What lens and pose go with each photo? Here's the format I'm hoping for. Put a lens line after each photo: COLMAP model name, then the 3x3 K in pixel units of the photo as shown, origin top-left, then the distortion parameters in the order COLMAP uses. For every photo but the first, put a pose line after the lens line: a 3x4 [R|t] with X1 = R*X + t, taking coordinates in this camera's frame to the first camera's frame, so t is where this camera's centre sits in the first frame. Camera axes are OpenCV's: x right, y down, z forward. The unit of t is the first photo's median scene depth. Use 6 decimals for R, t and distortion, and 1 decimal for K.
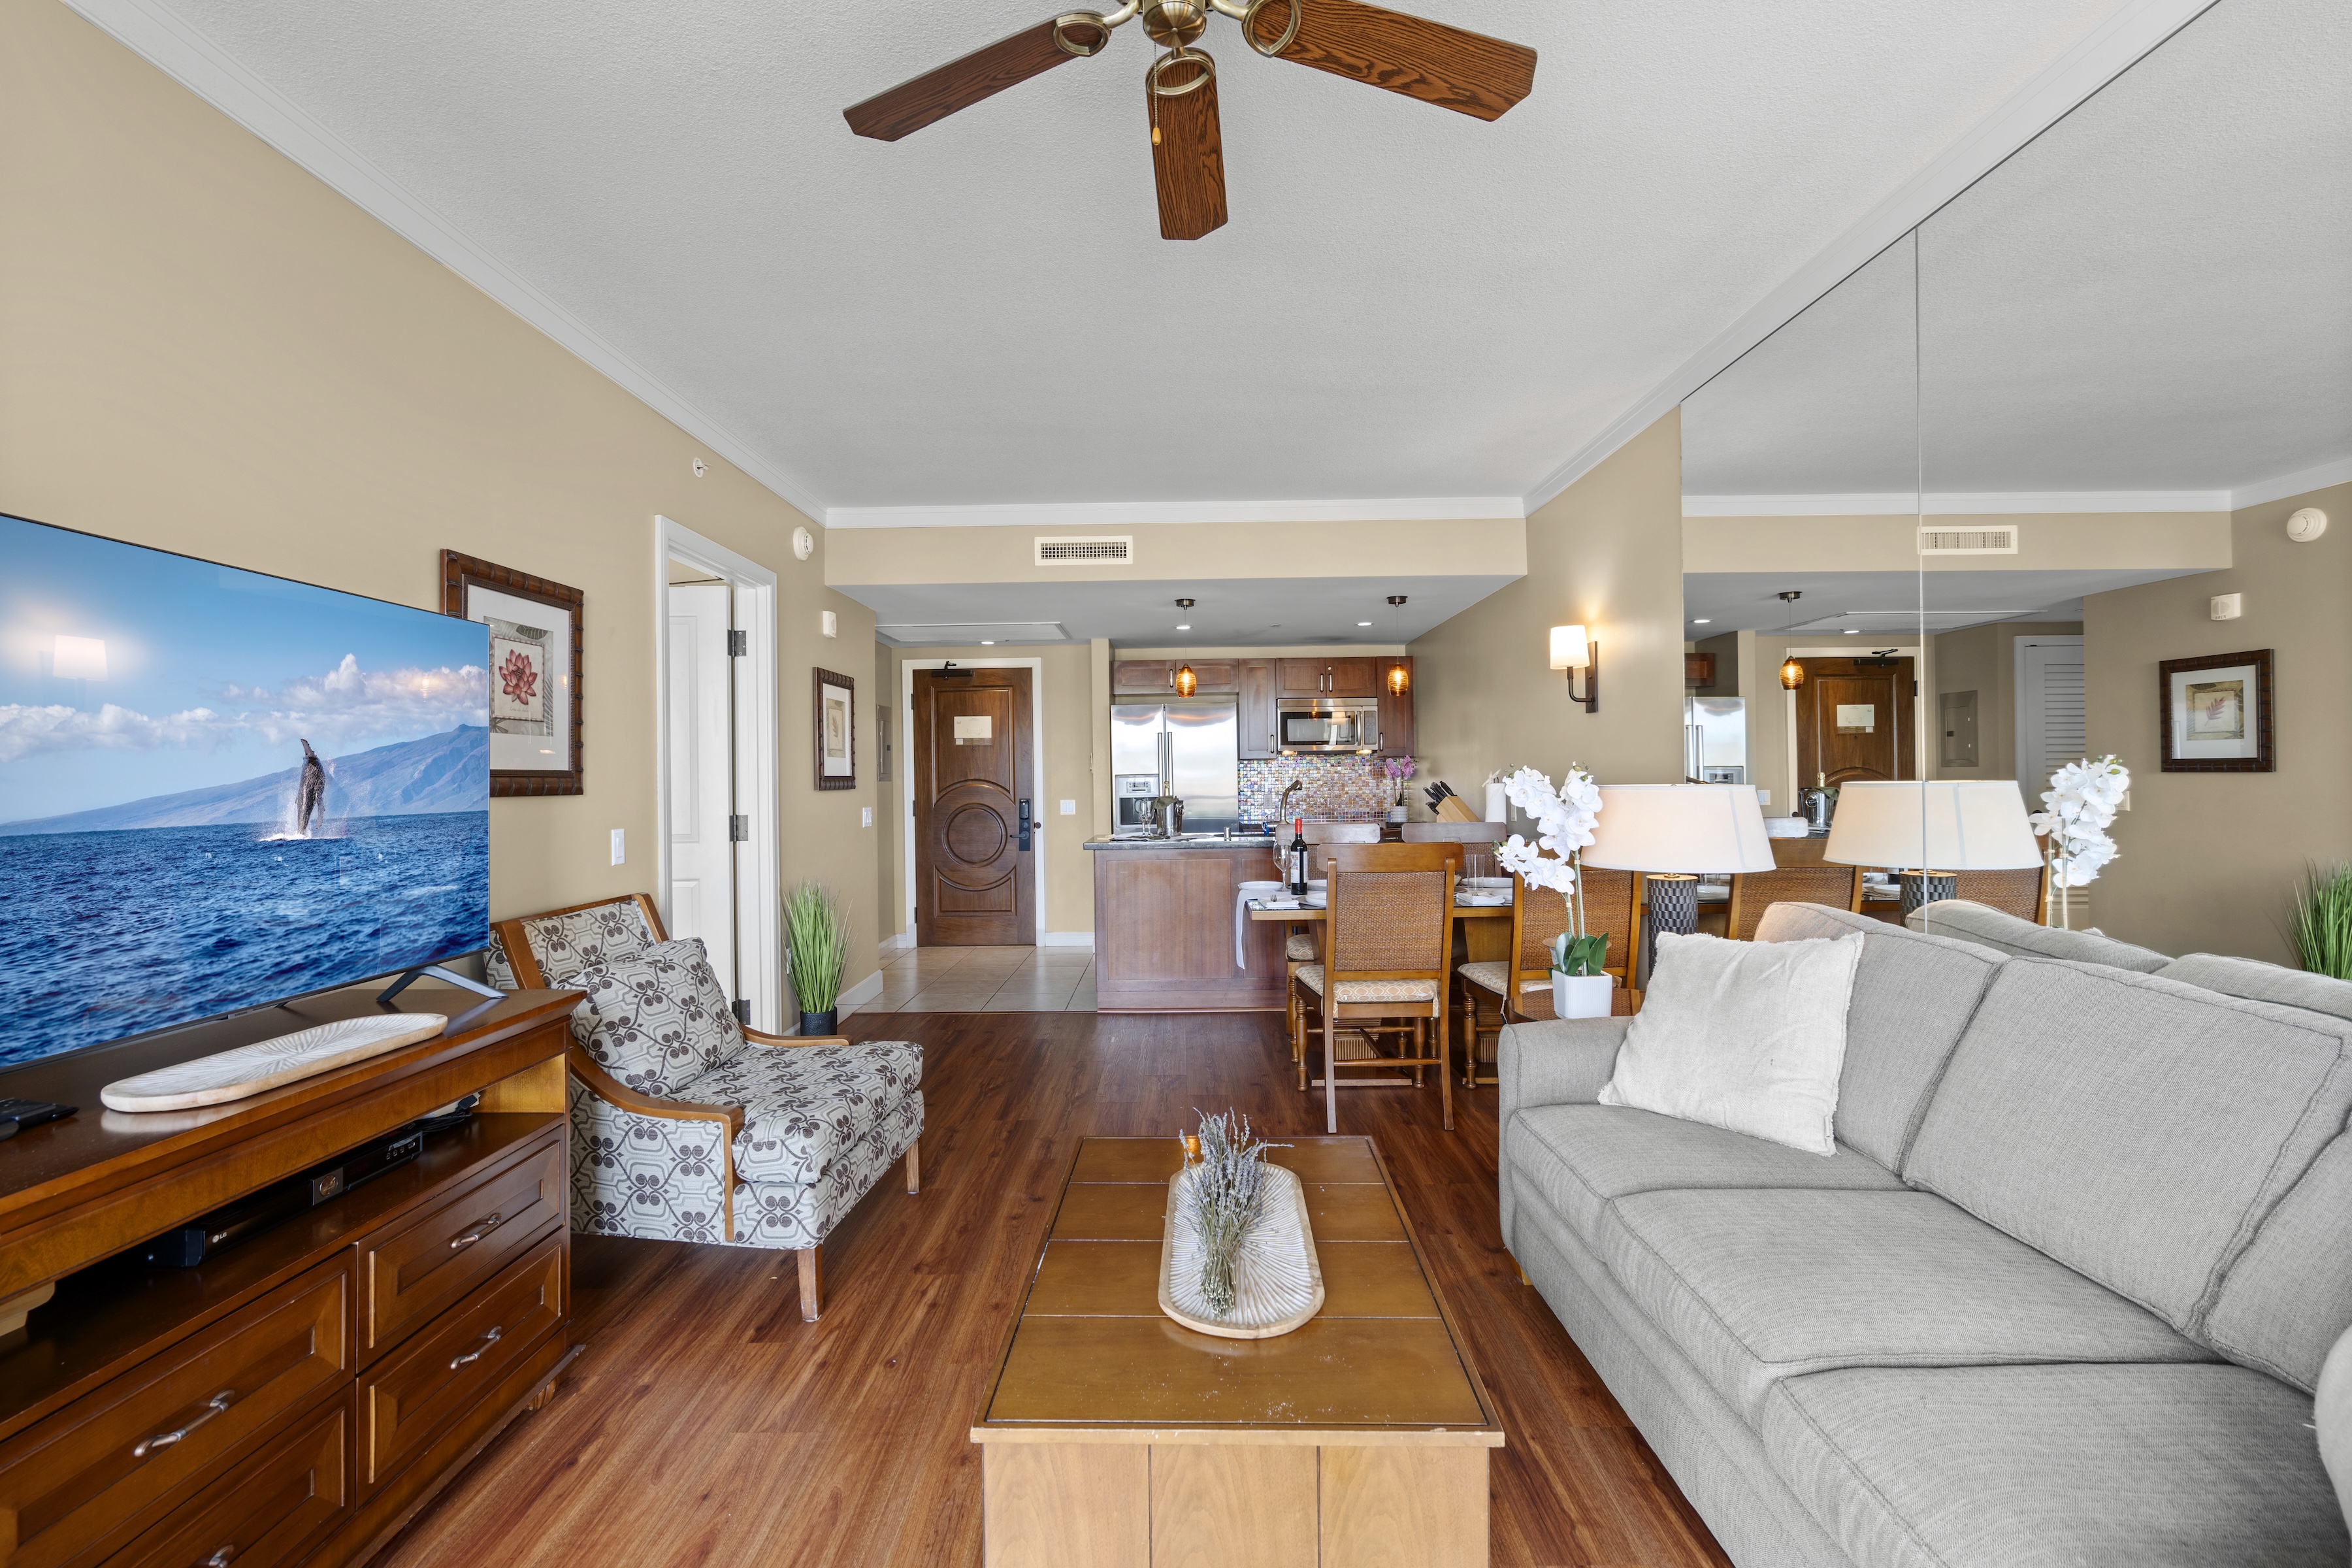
lens RADIAL K [[1070.4, 0, 1175.1], [0, 1070.4, 774.7], [0, 0, 1]] dist [-0.004285, 0.001601]
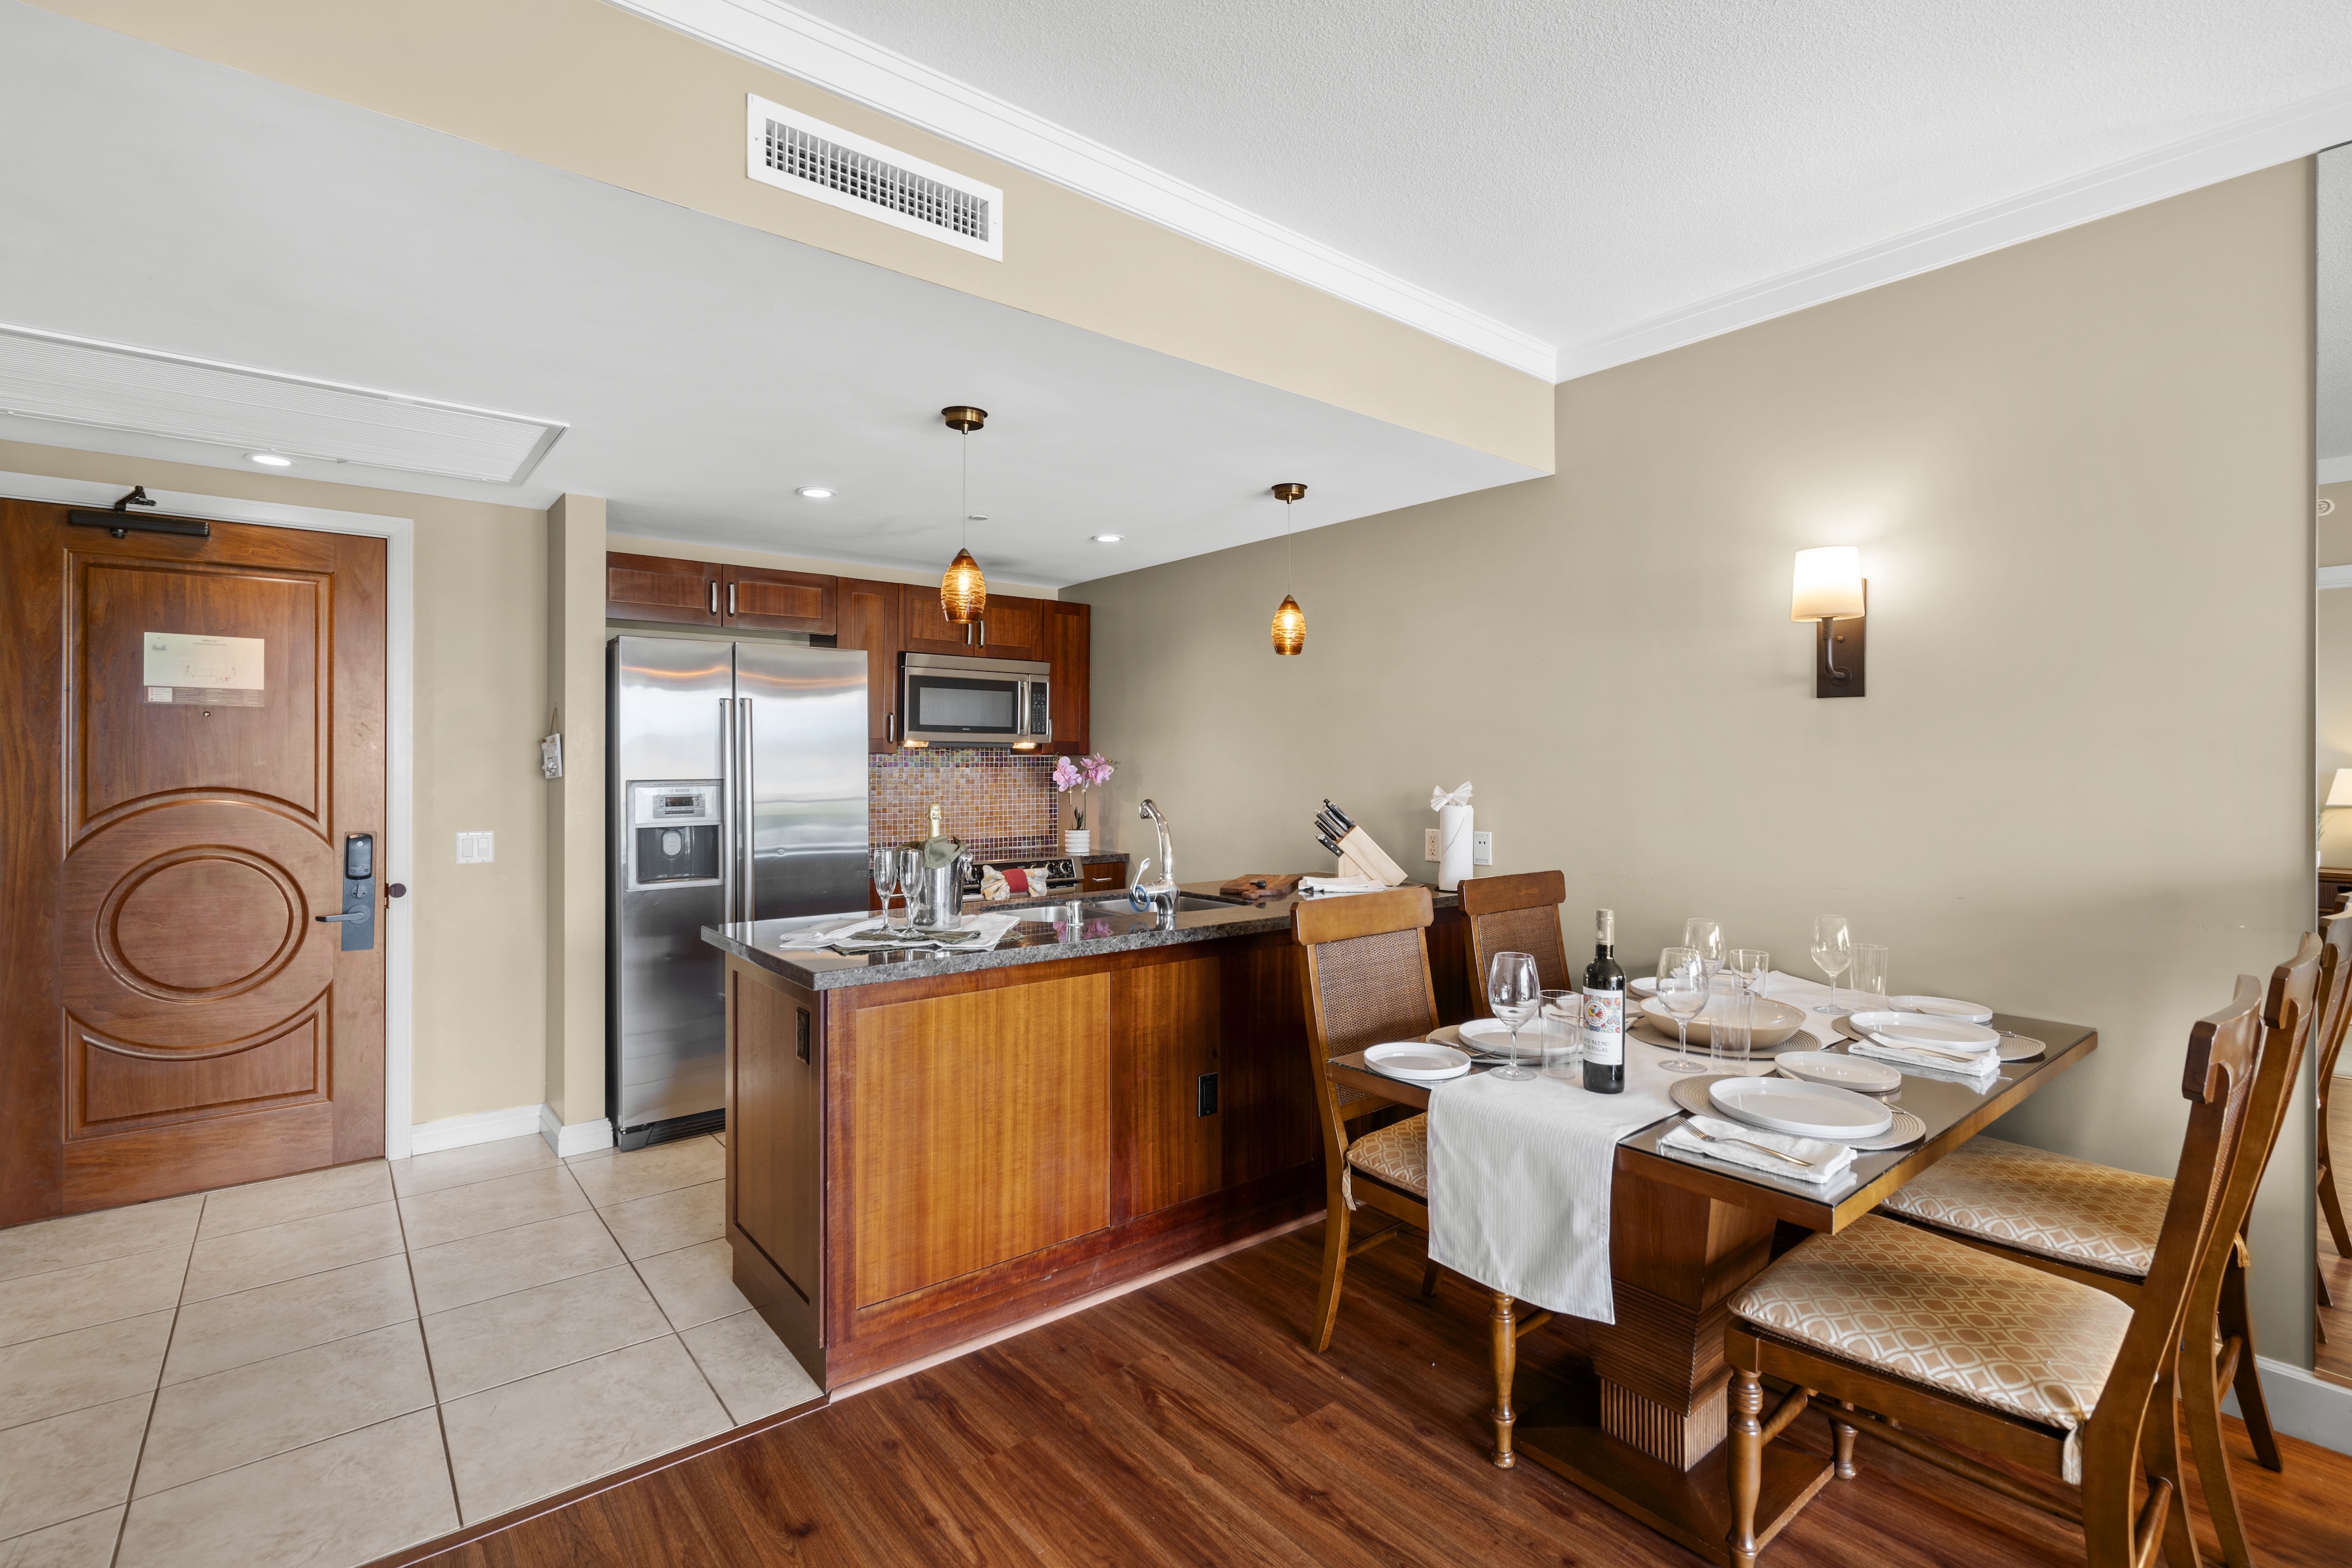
lens RADIAL K [[1070.4, 0, 1177.8], [0, 1070.4, 762.9], [0, 0, 1]] dist [-0.004285, 0.001601]
pose [[0.771568, 0.013831, 0.635997, -0.237469], [-0.011453, 0.999904, -0.007850, -0.009640], [-0.636044, -0.001227, 0.771652, 0.653190]]
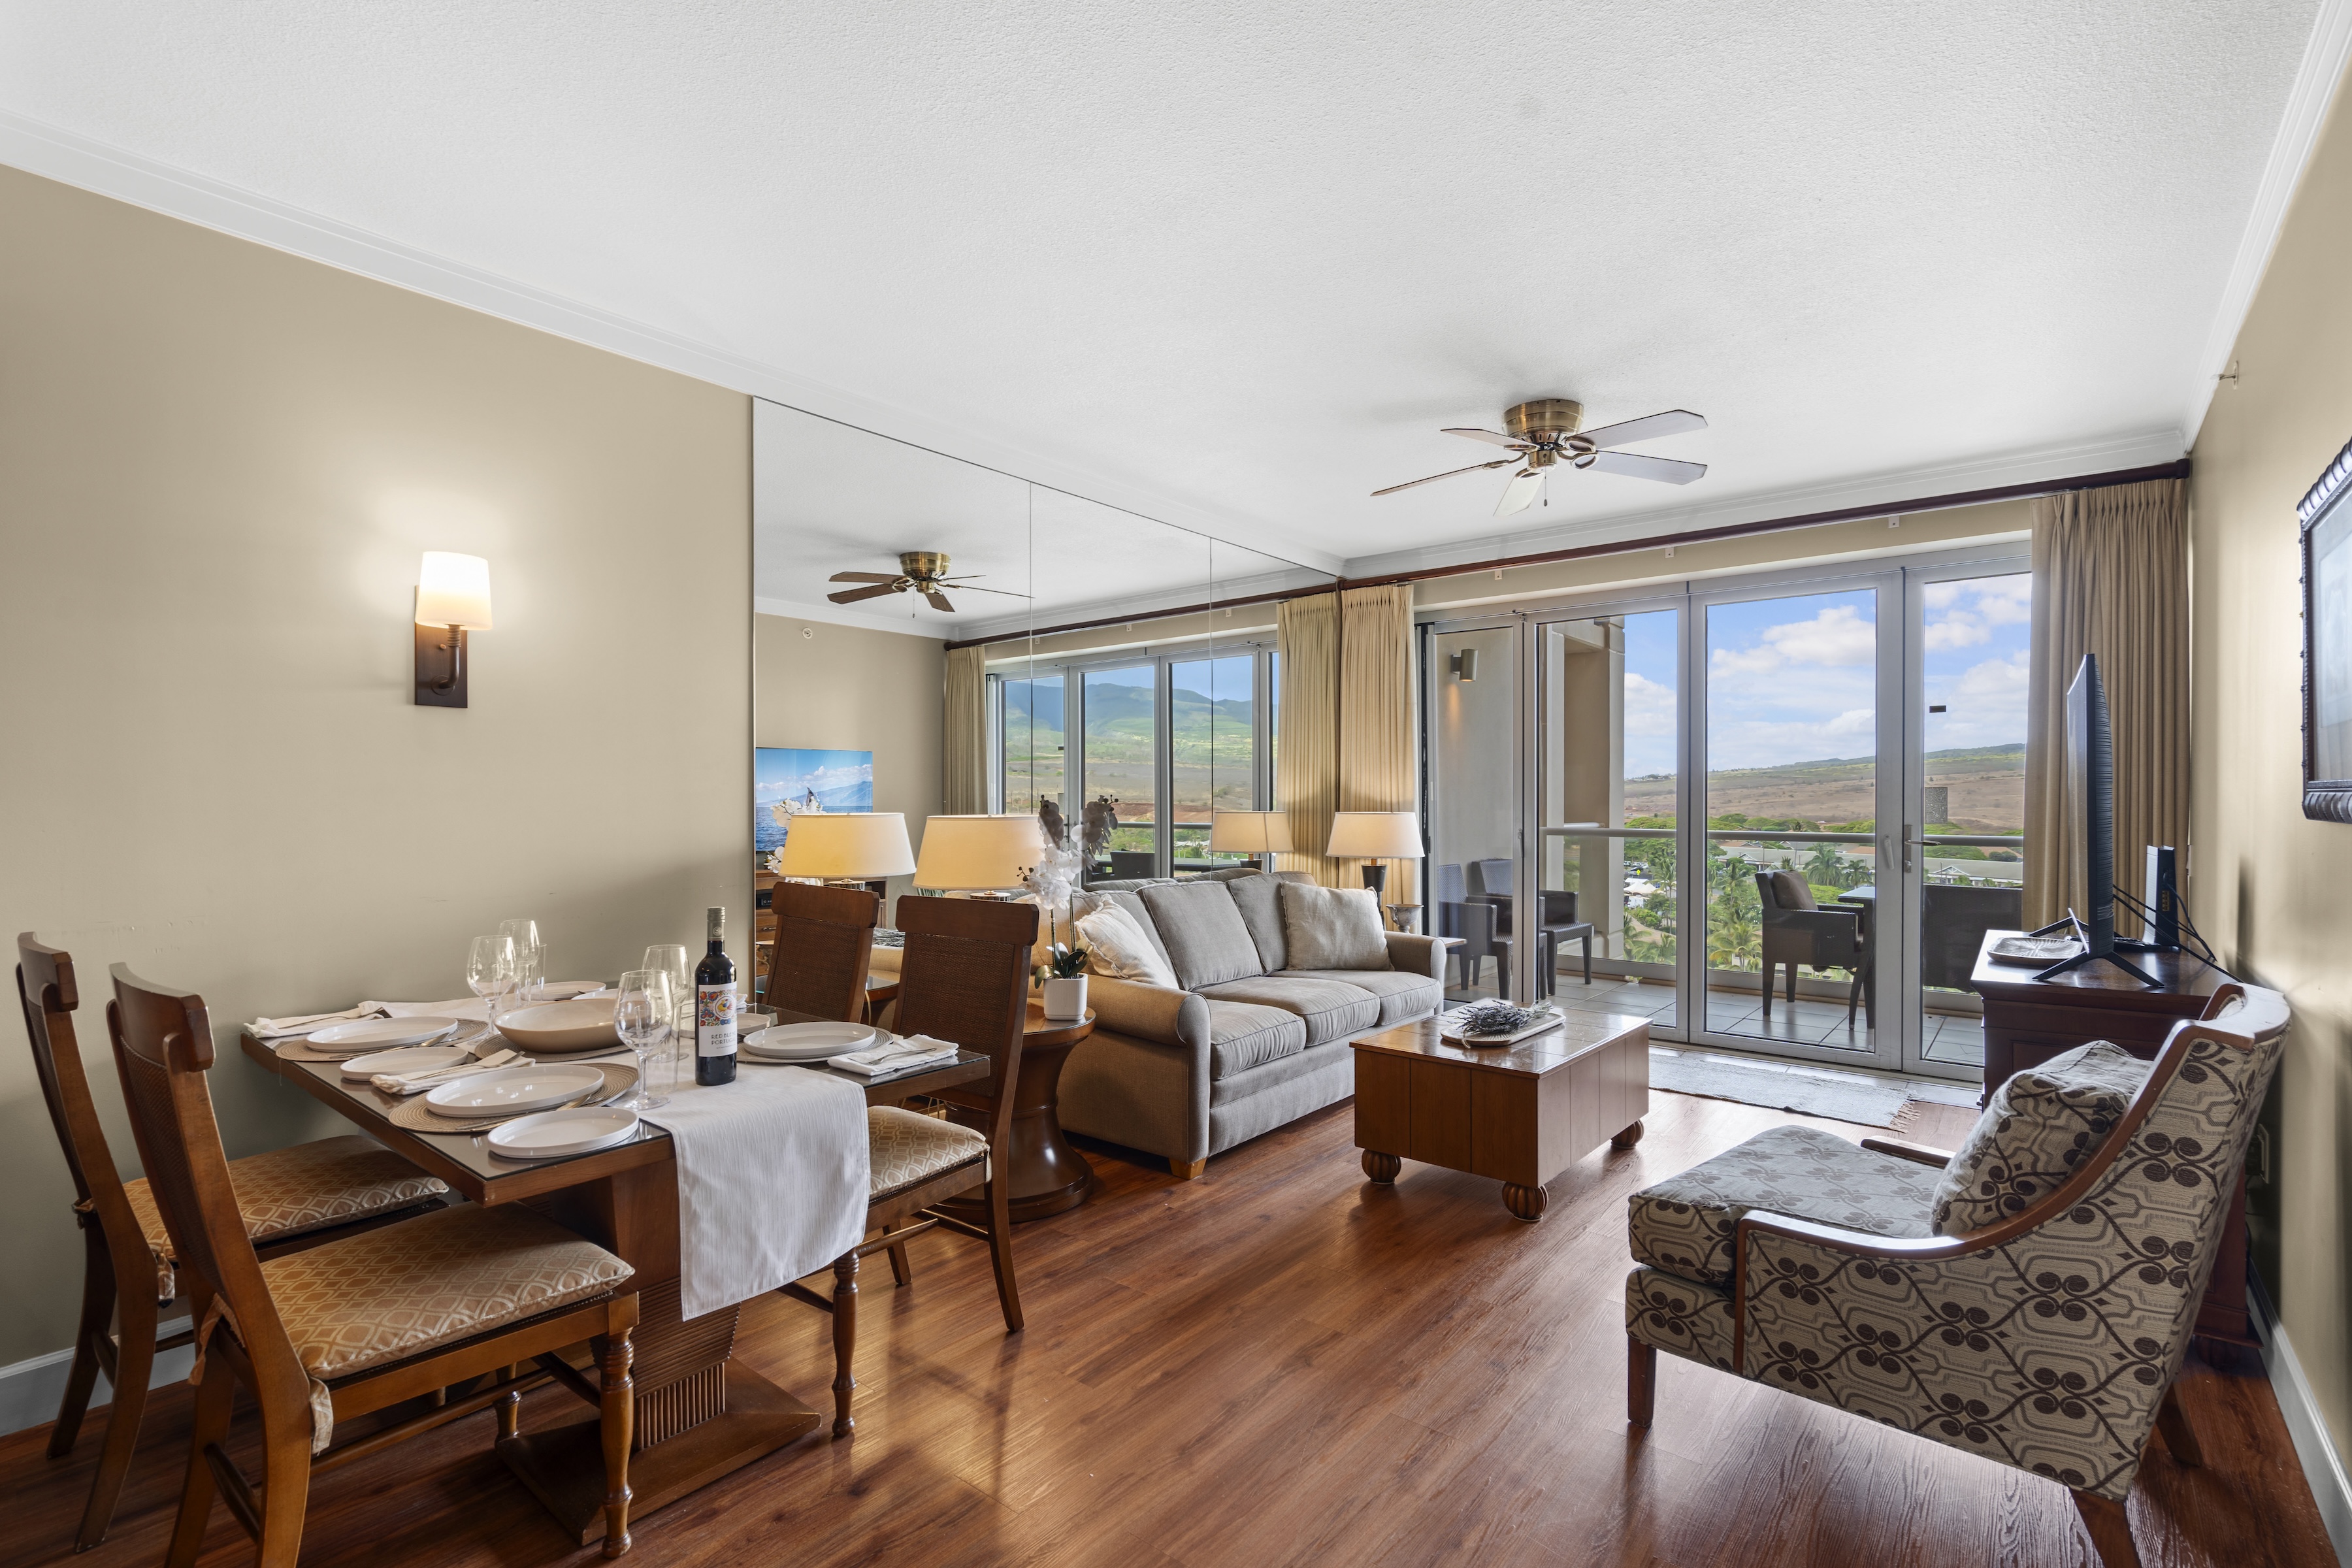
lens RADIAL K [[1070.4, 0, 1178.0], [0, 1070.4, 800.1], [0, 0, 1]] dist [-0.004285, 0.001601]
pose [[-0.775931, 0.011638, 0.630711, -0.254570], [0.009666, 0.999932, -0.006559, 0.002005], [-0.630744, 0.001007, -0.775990, 1.011415]]
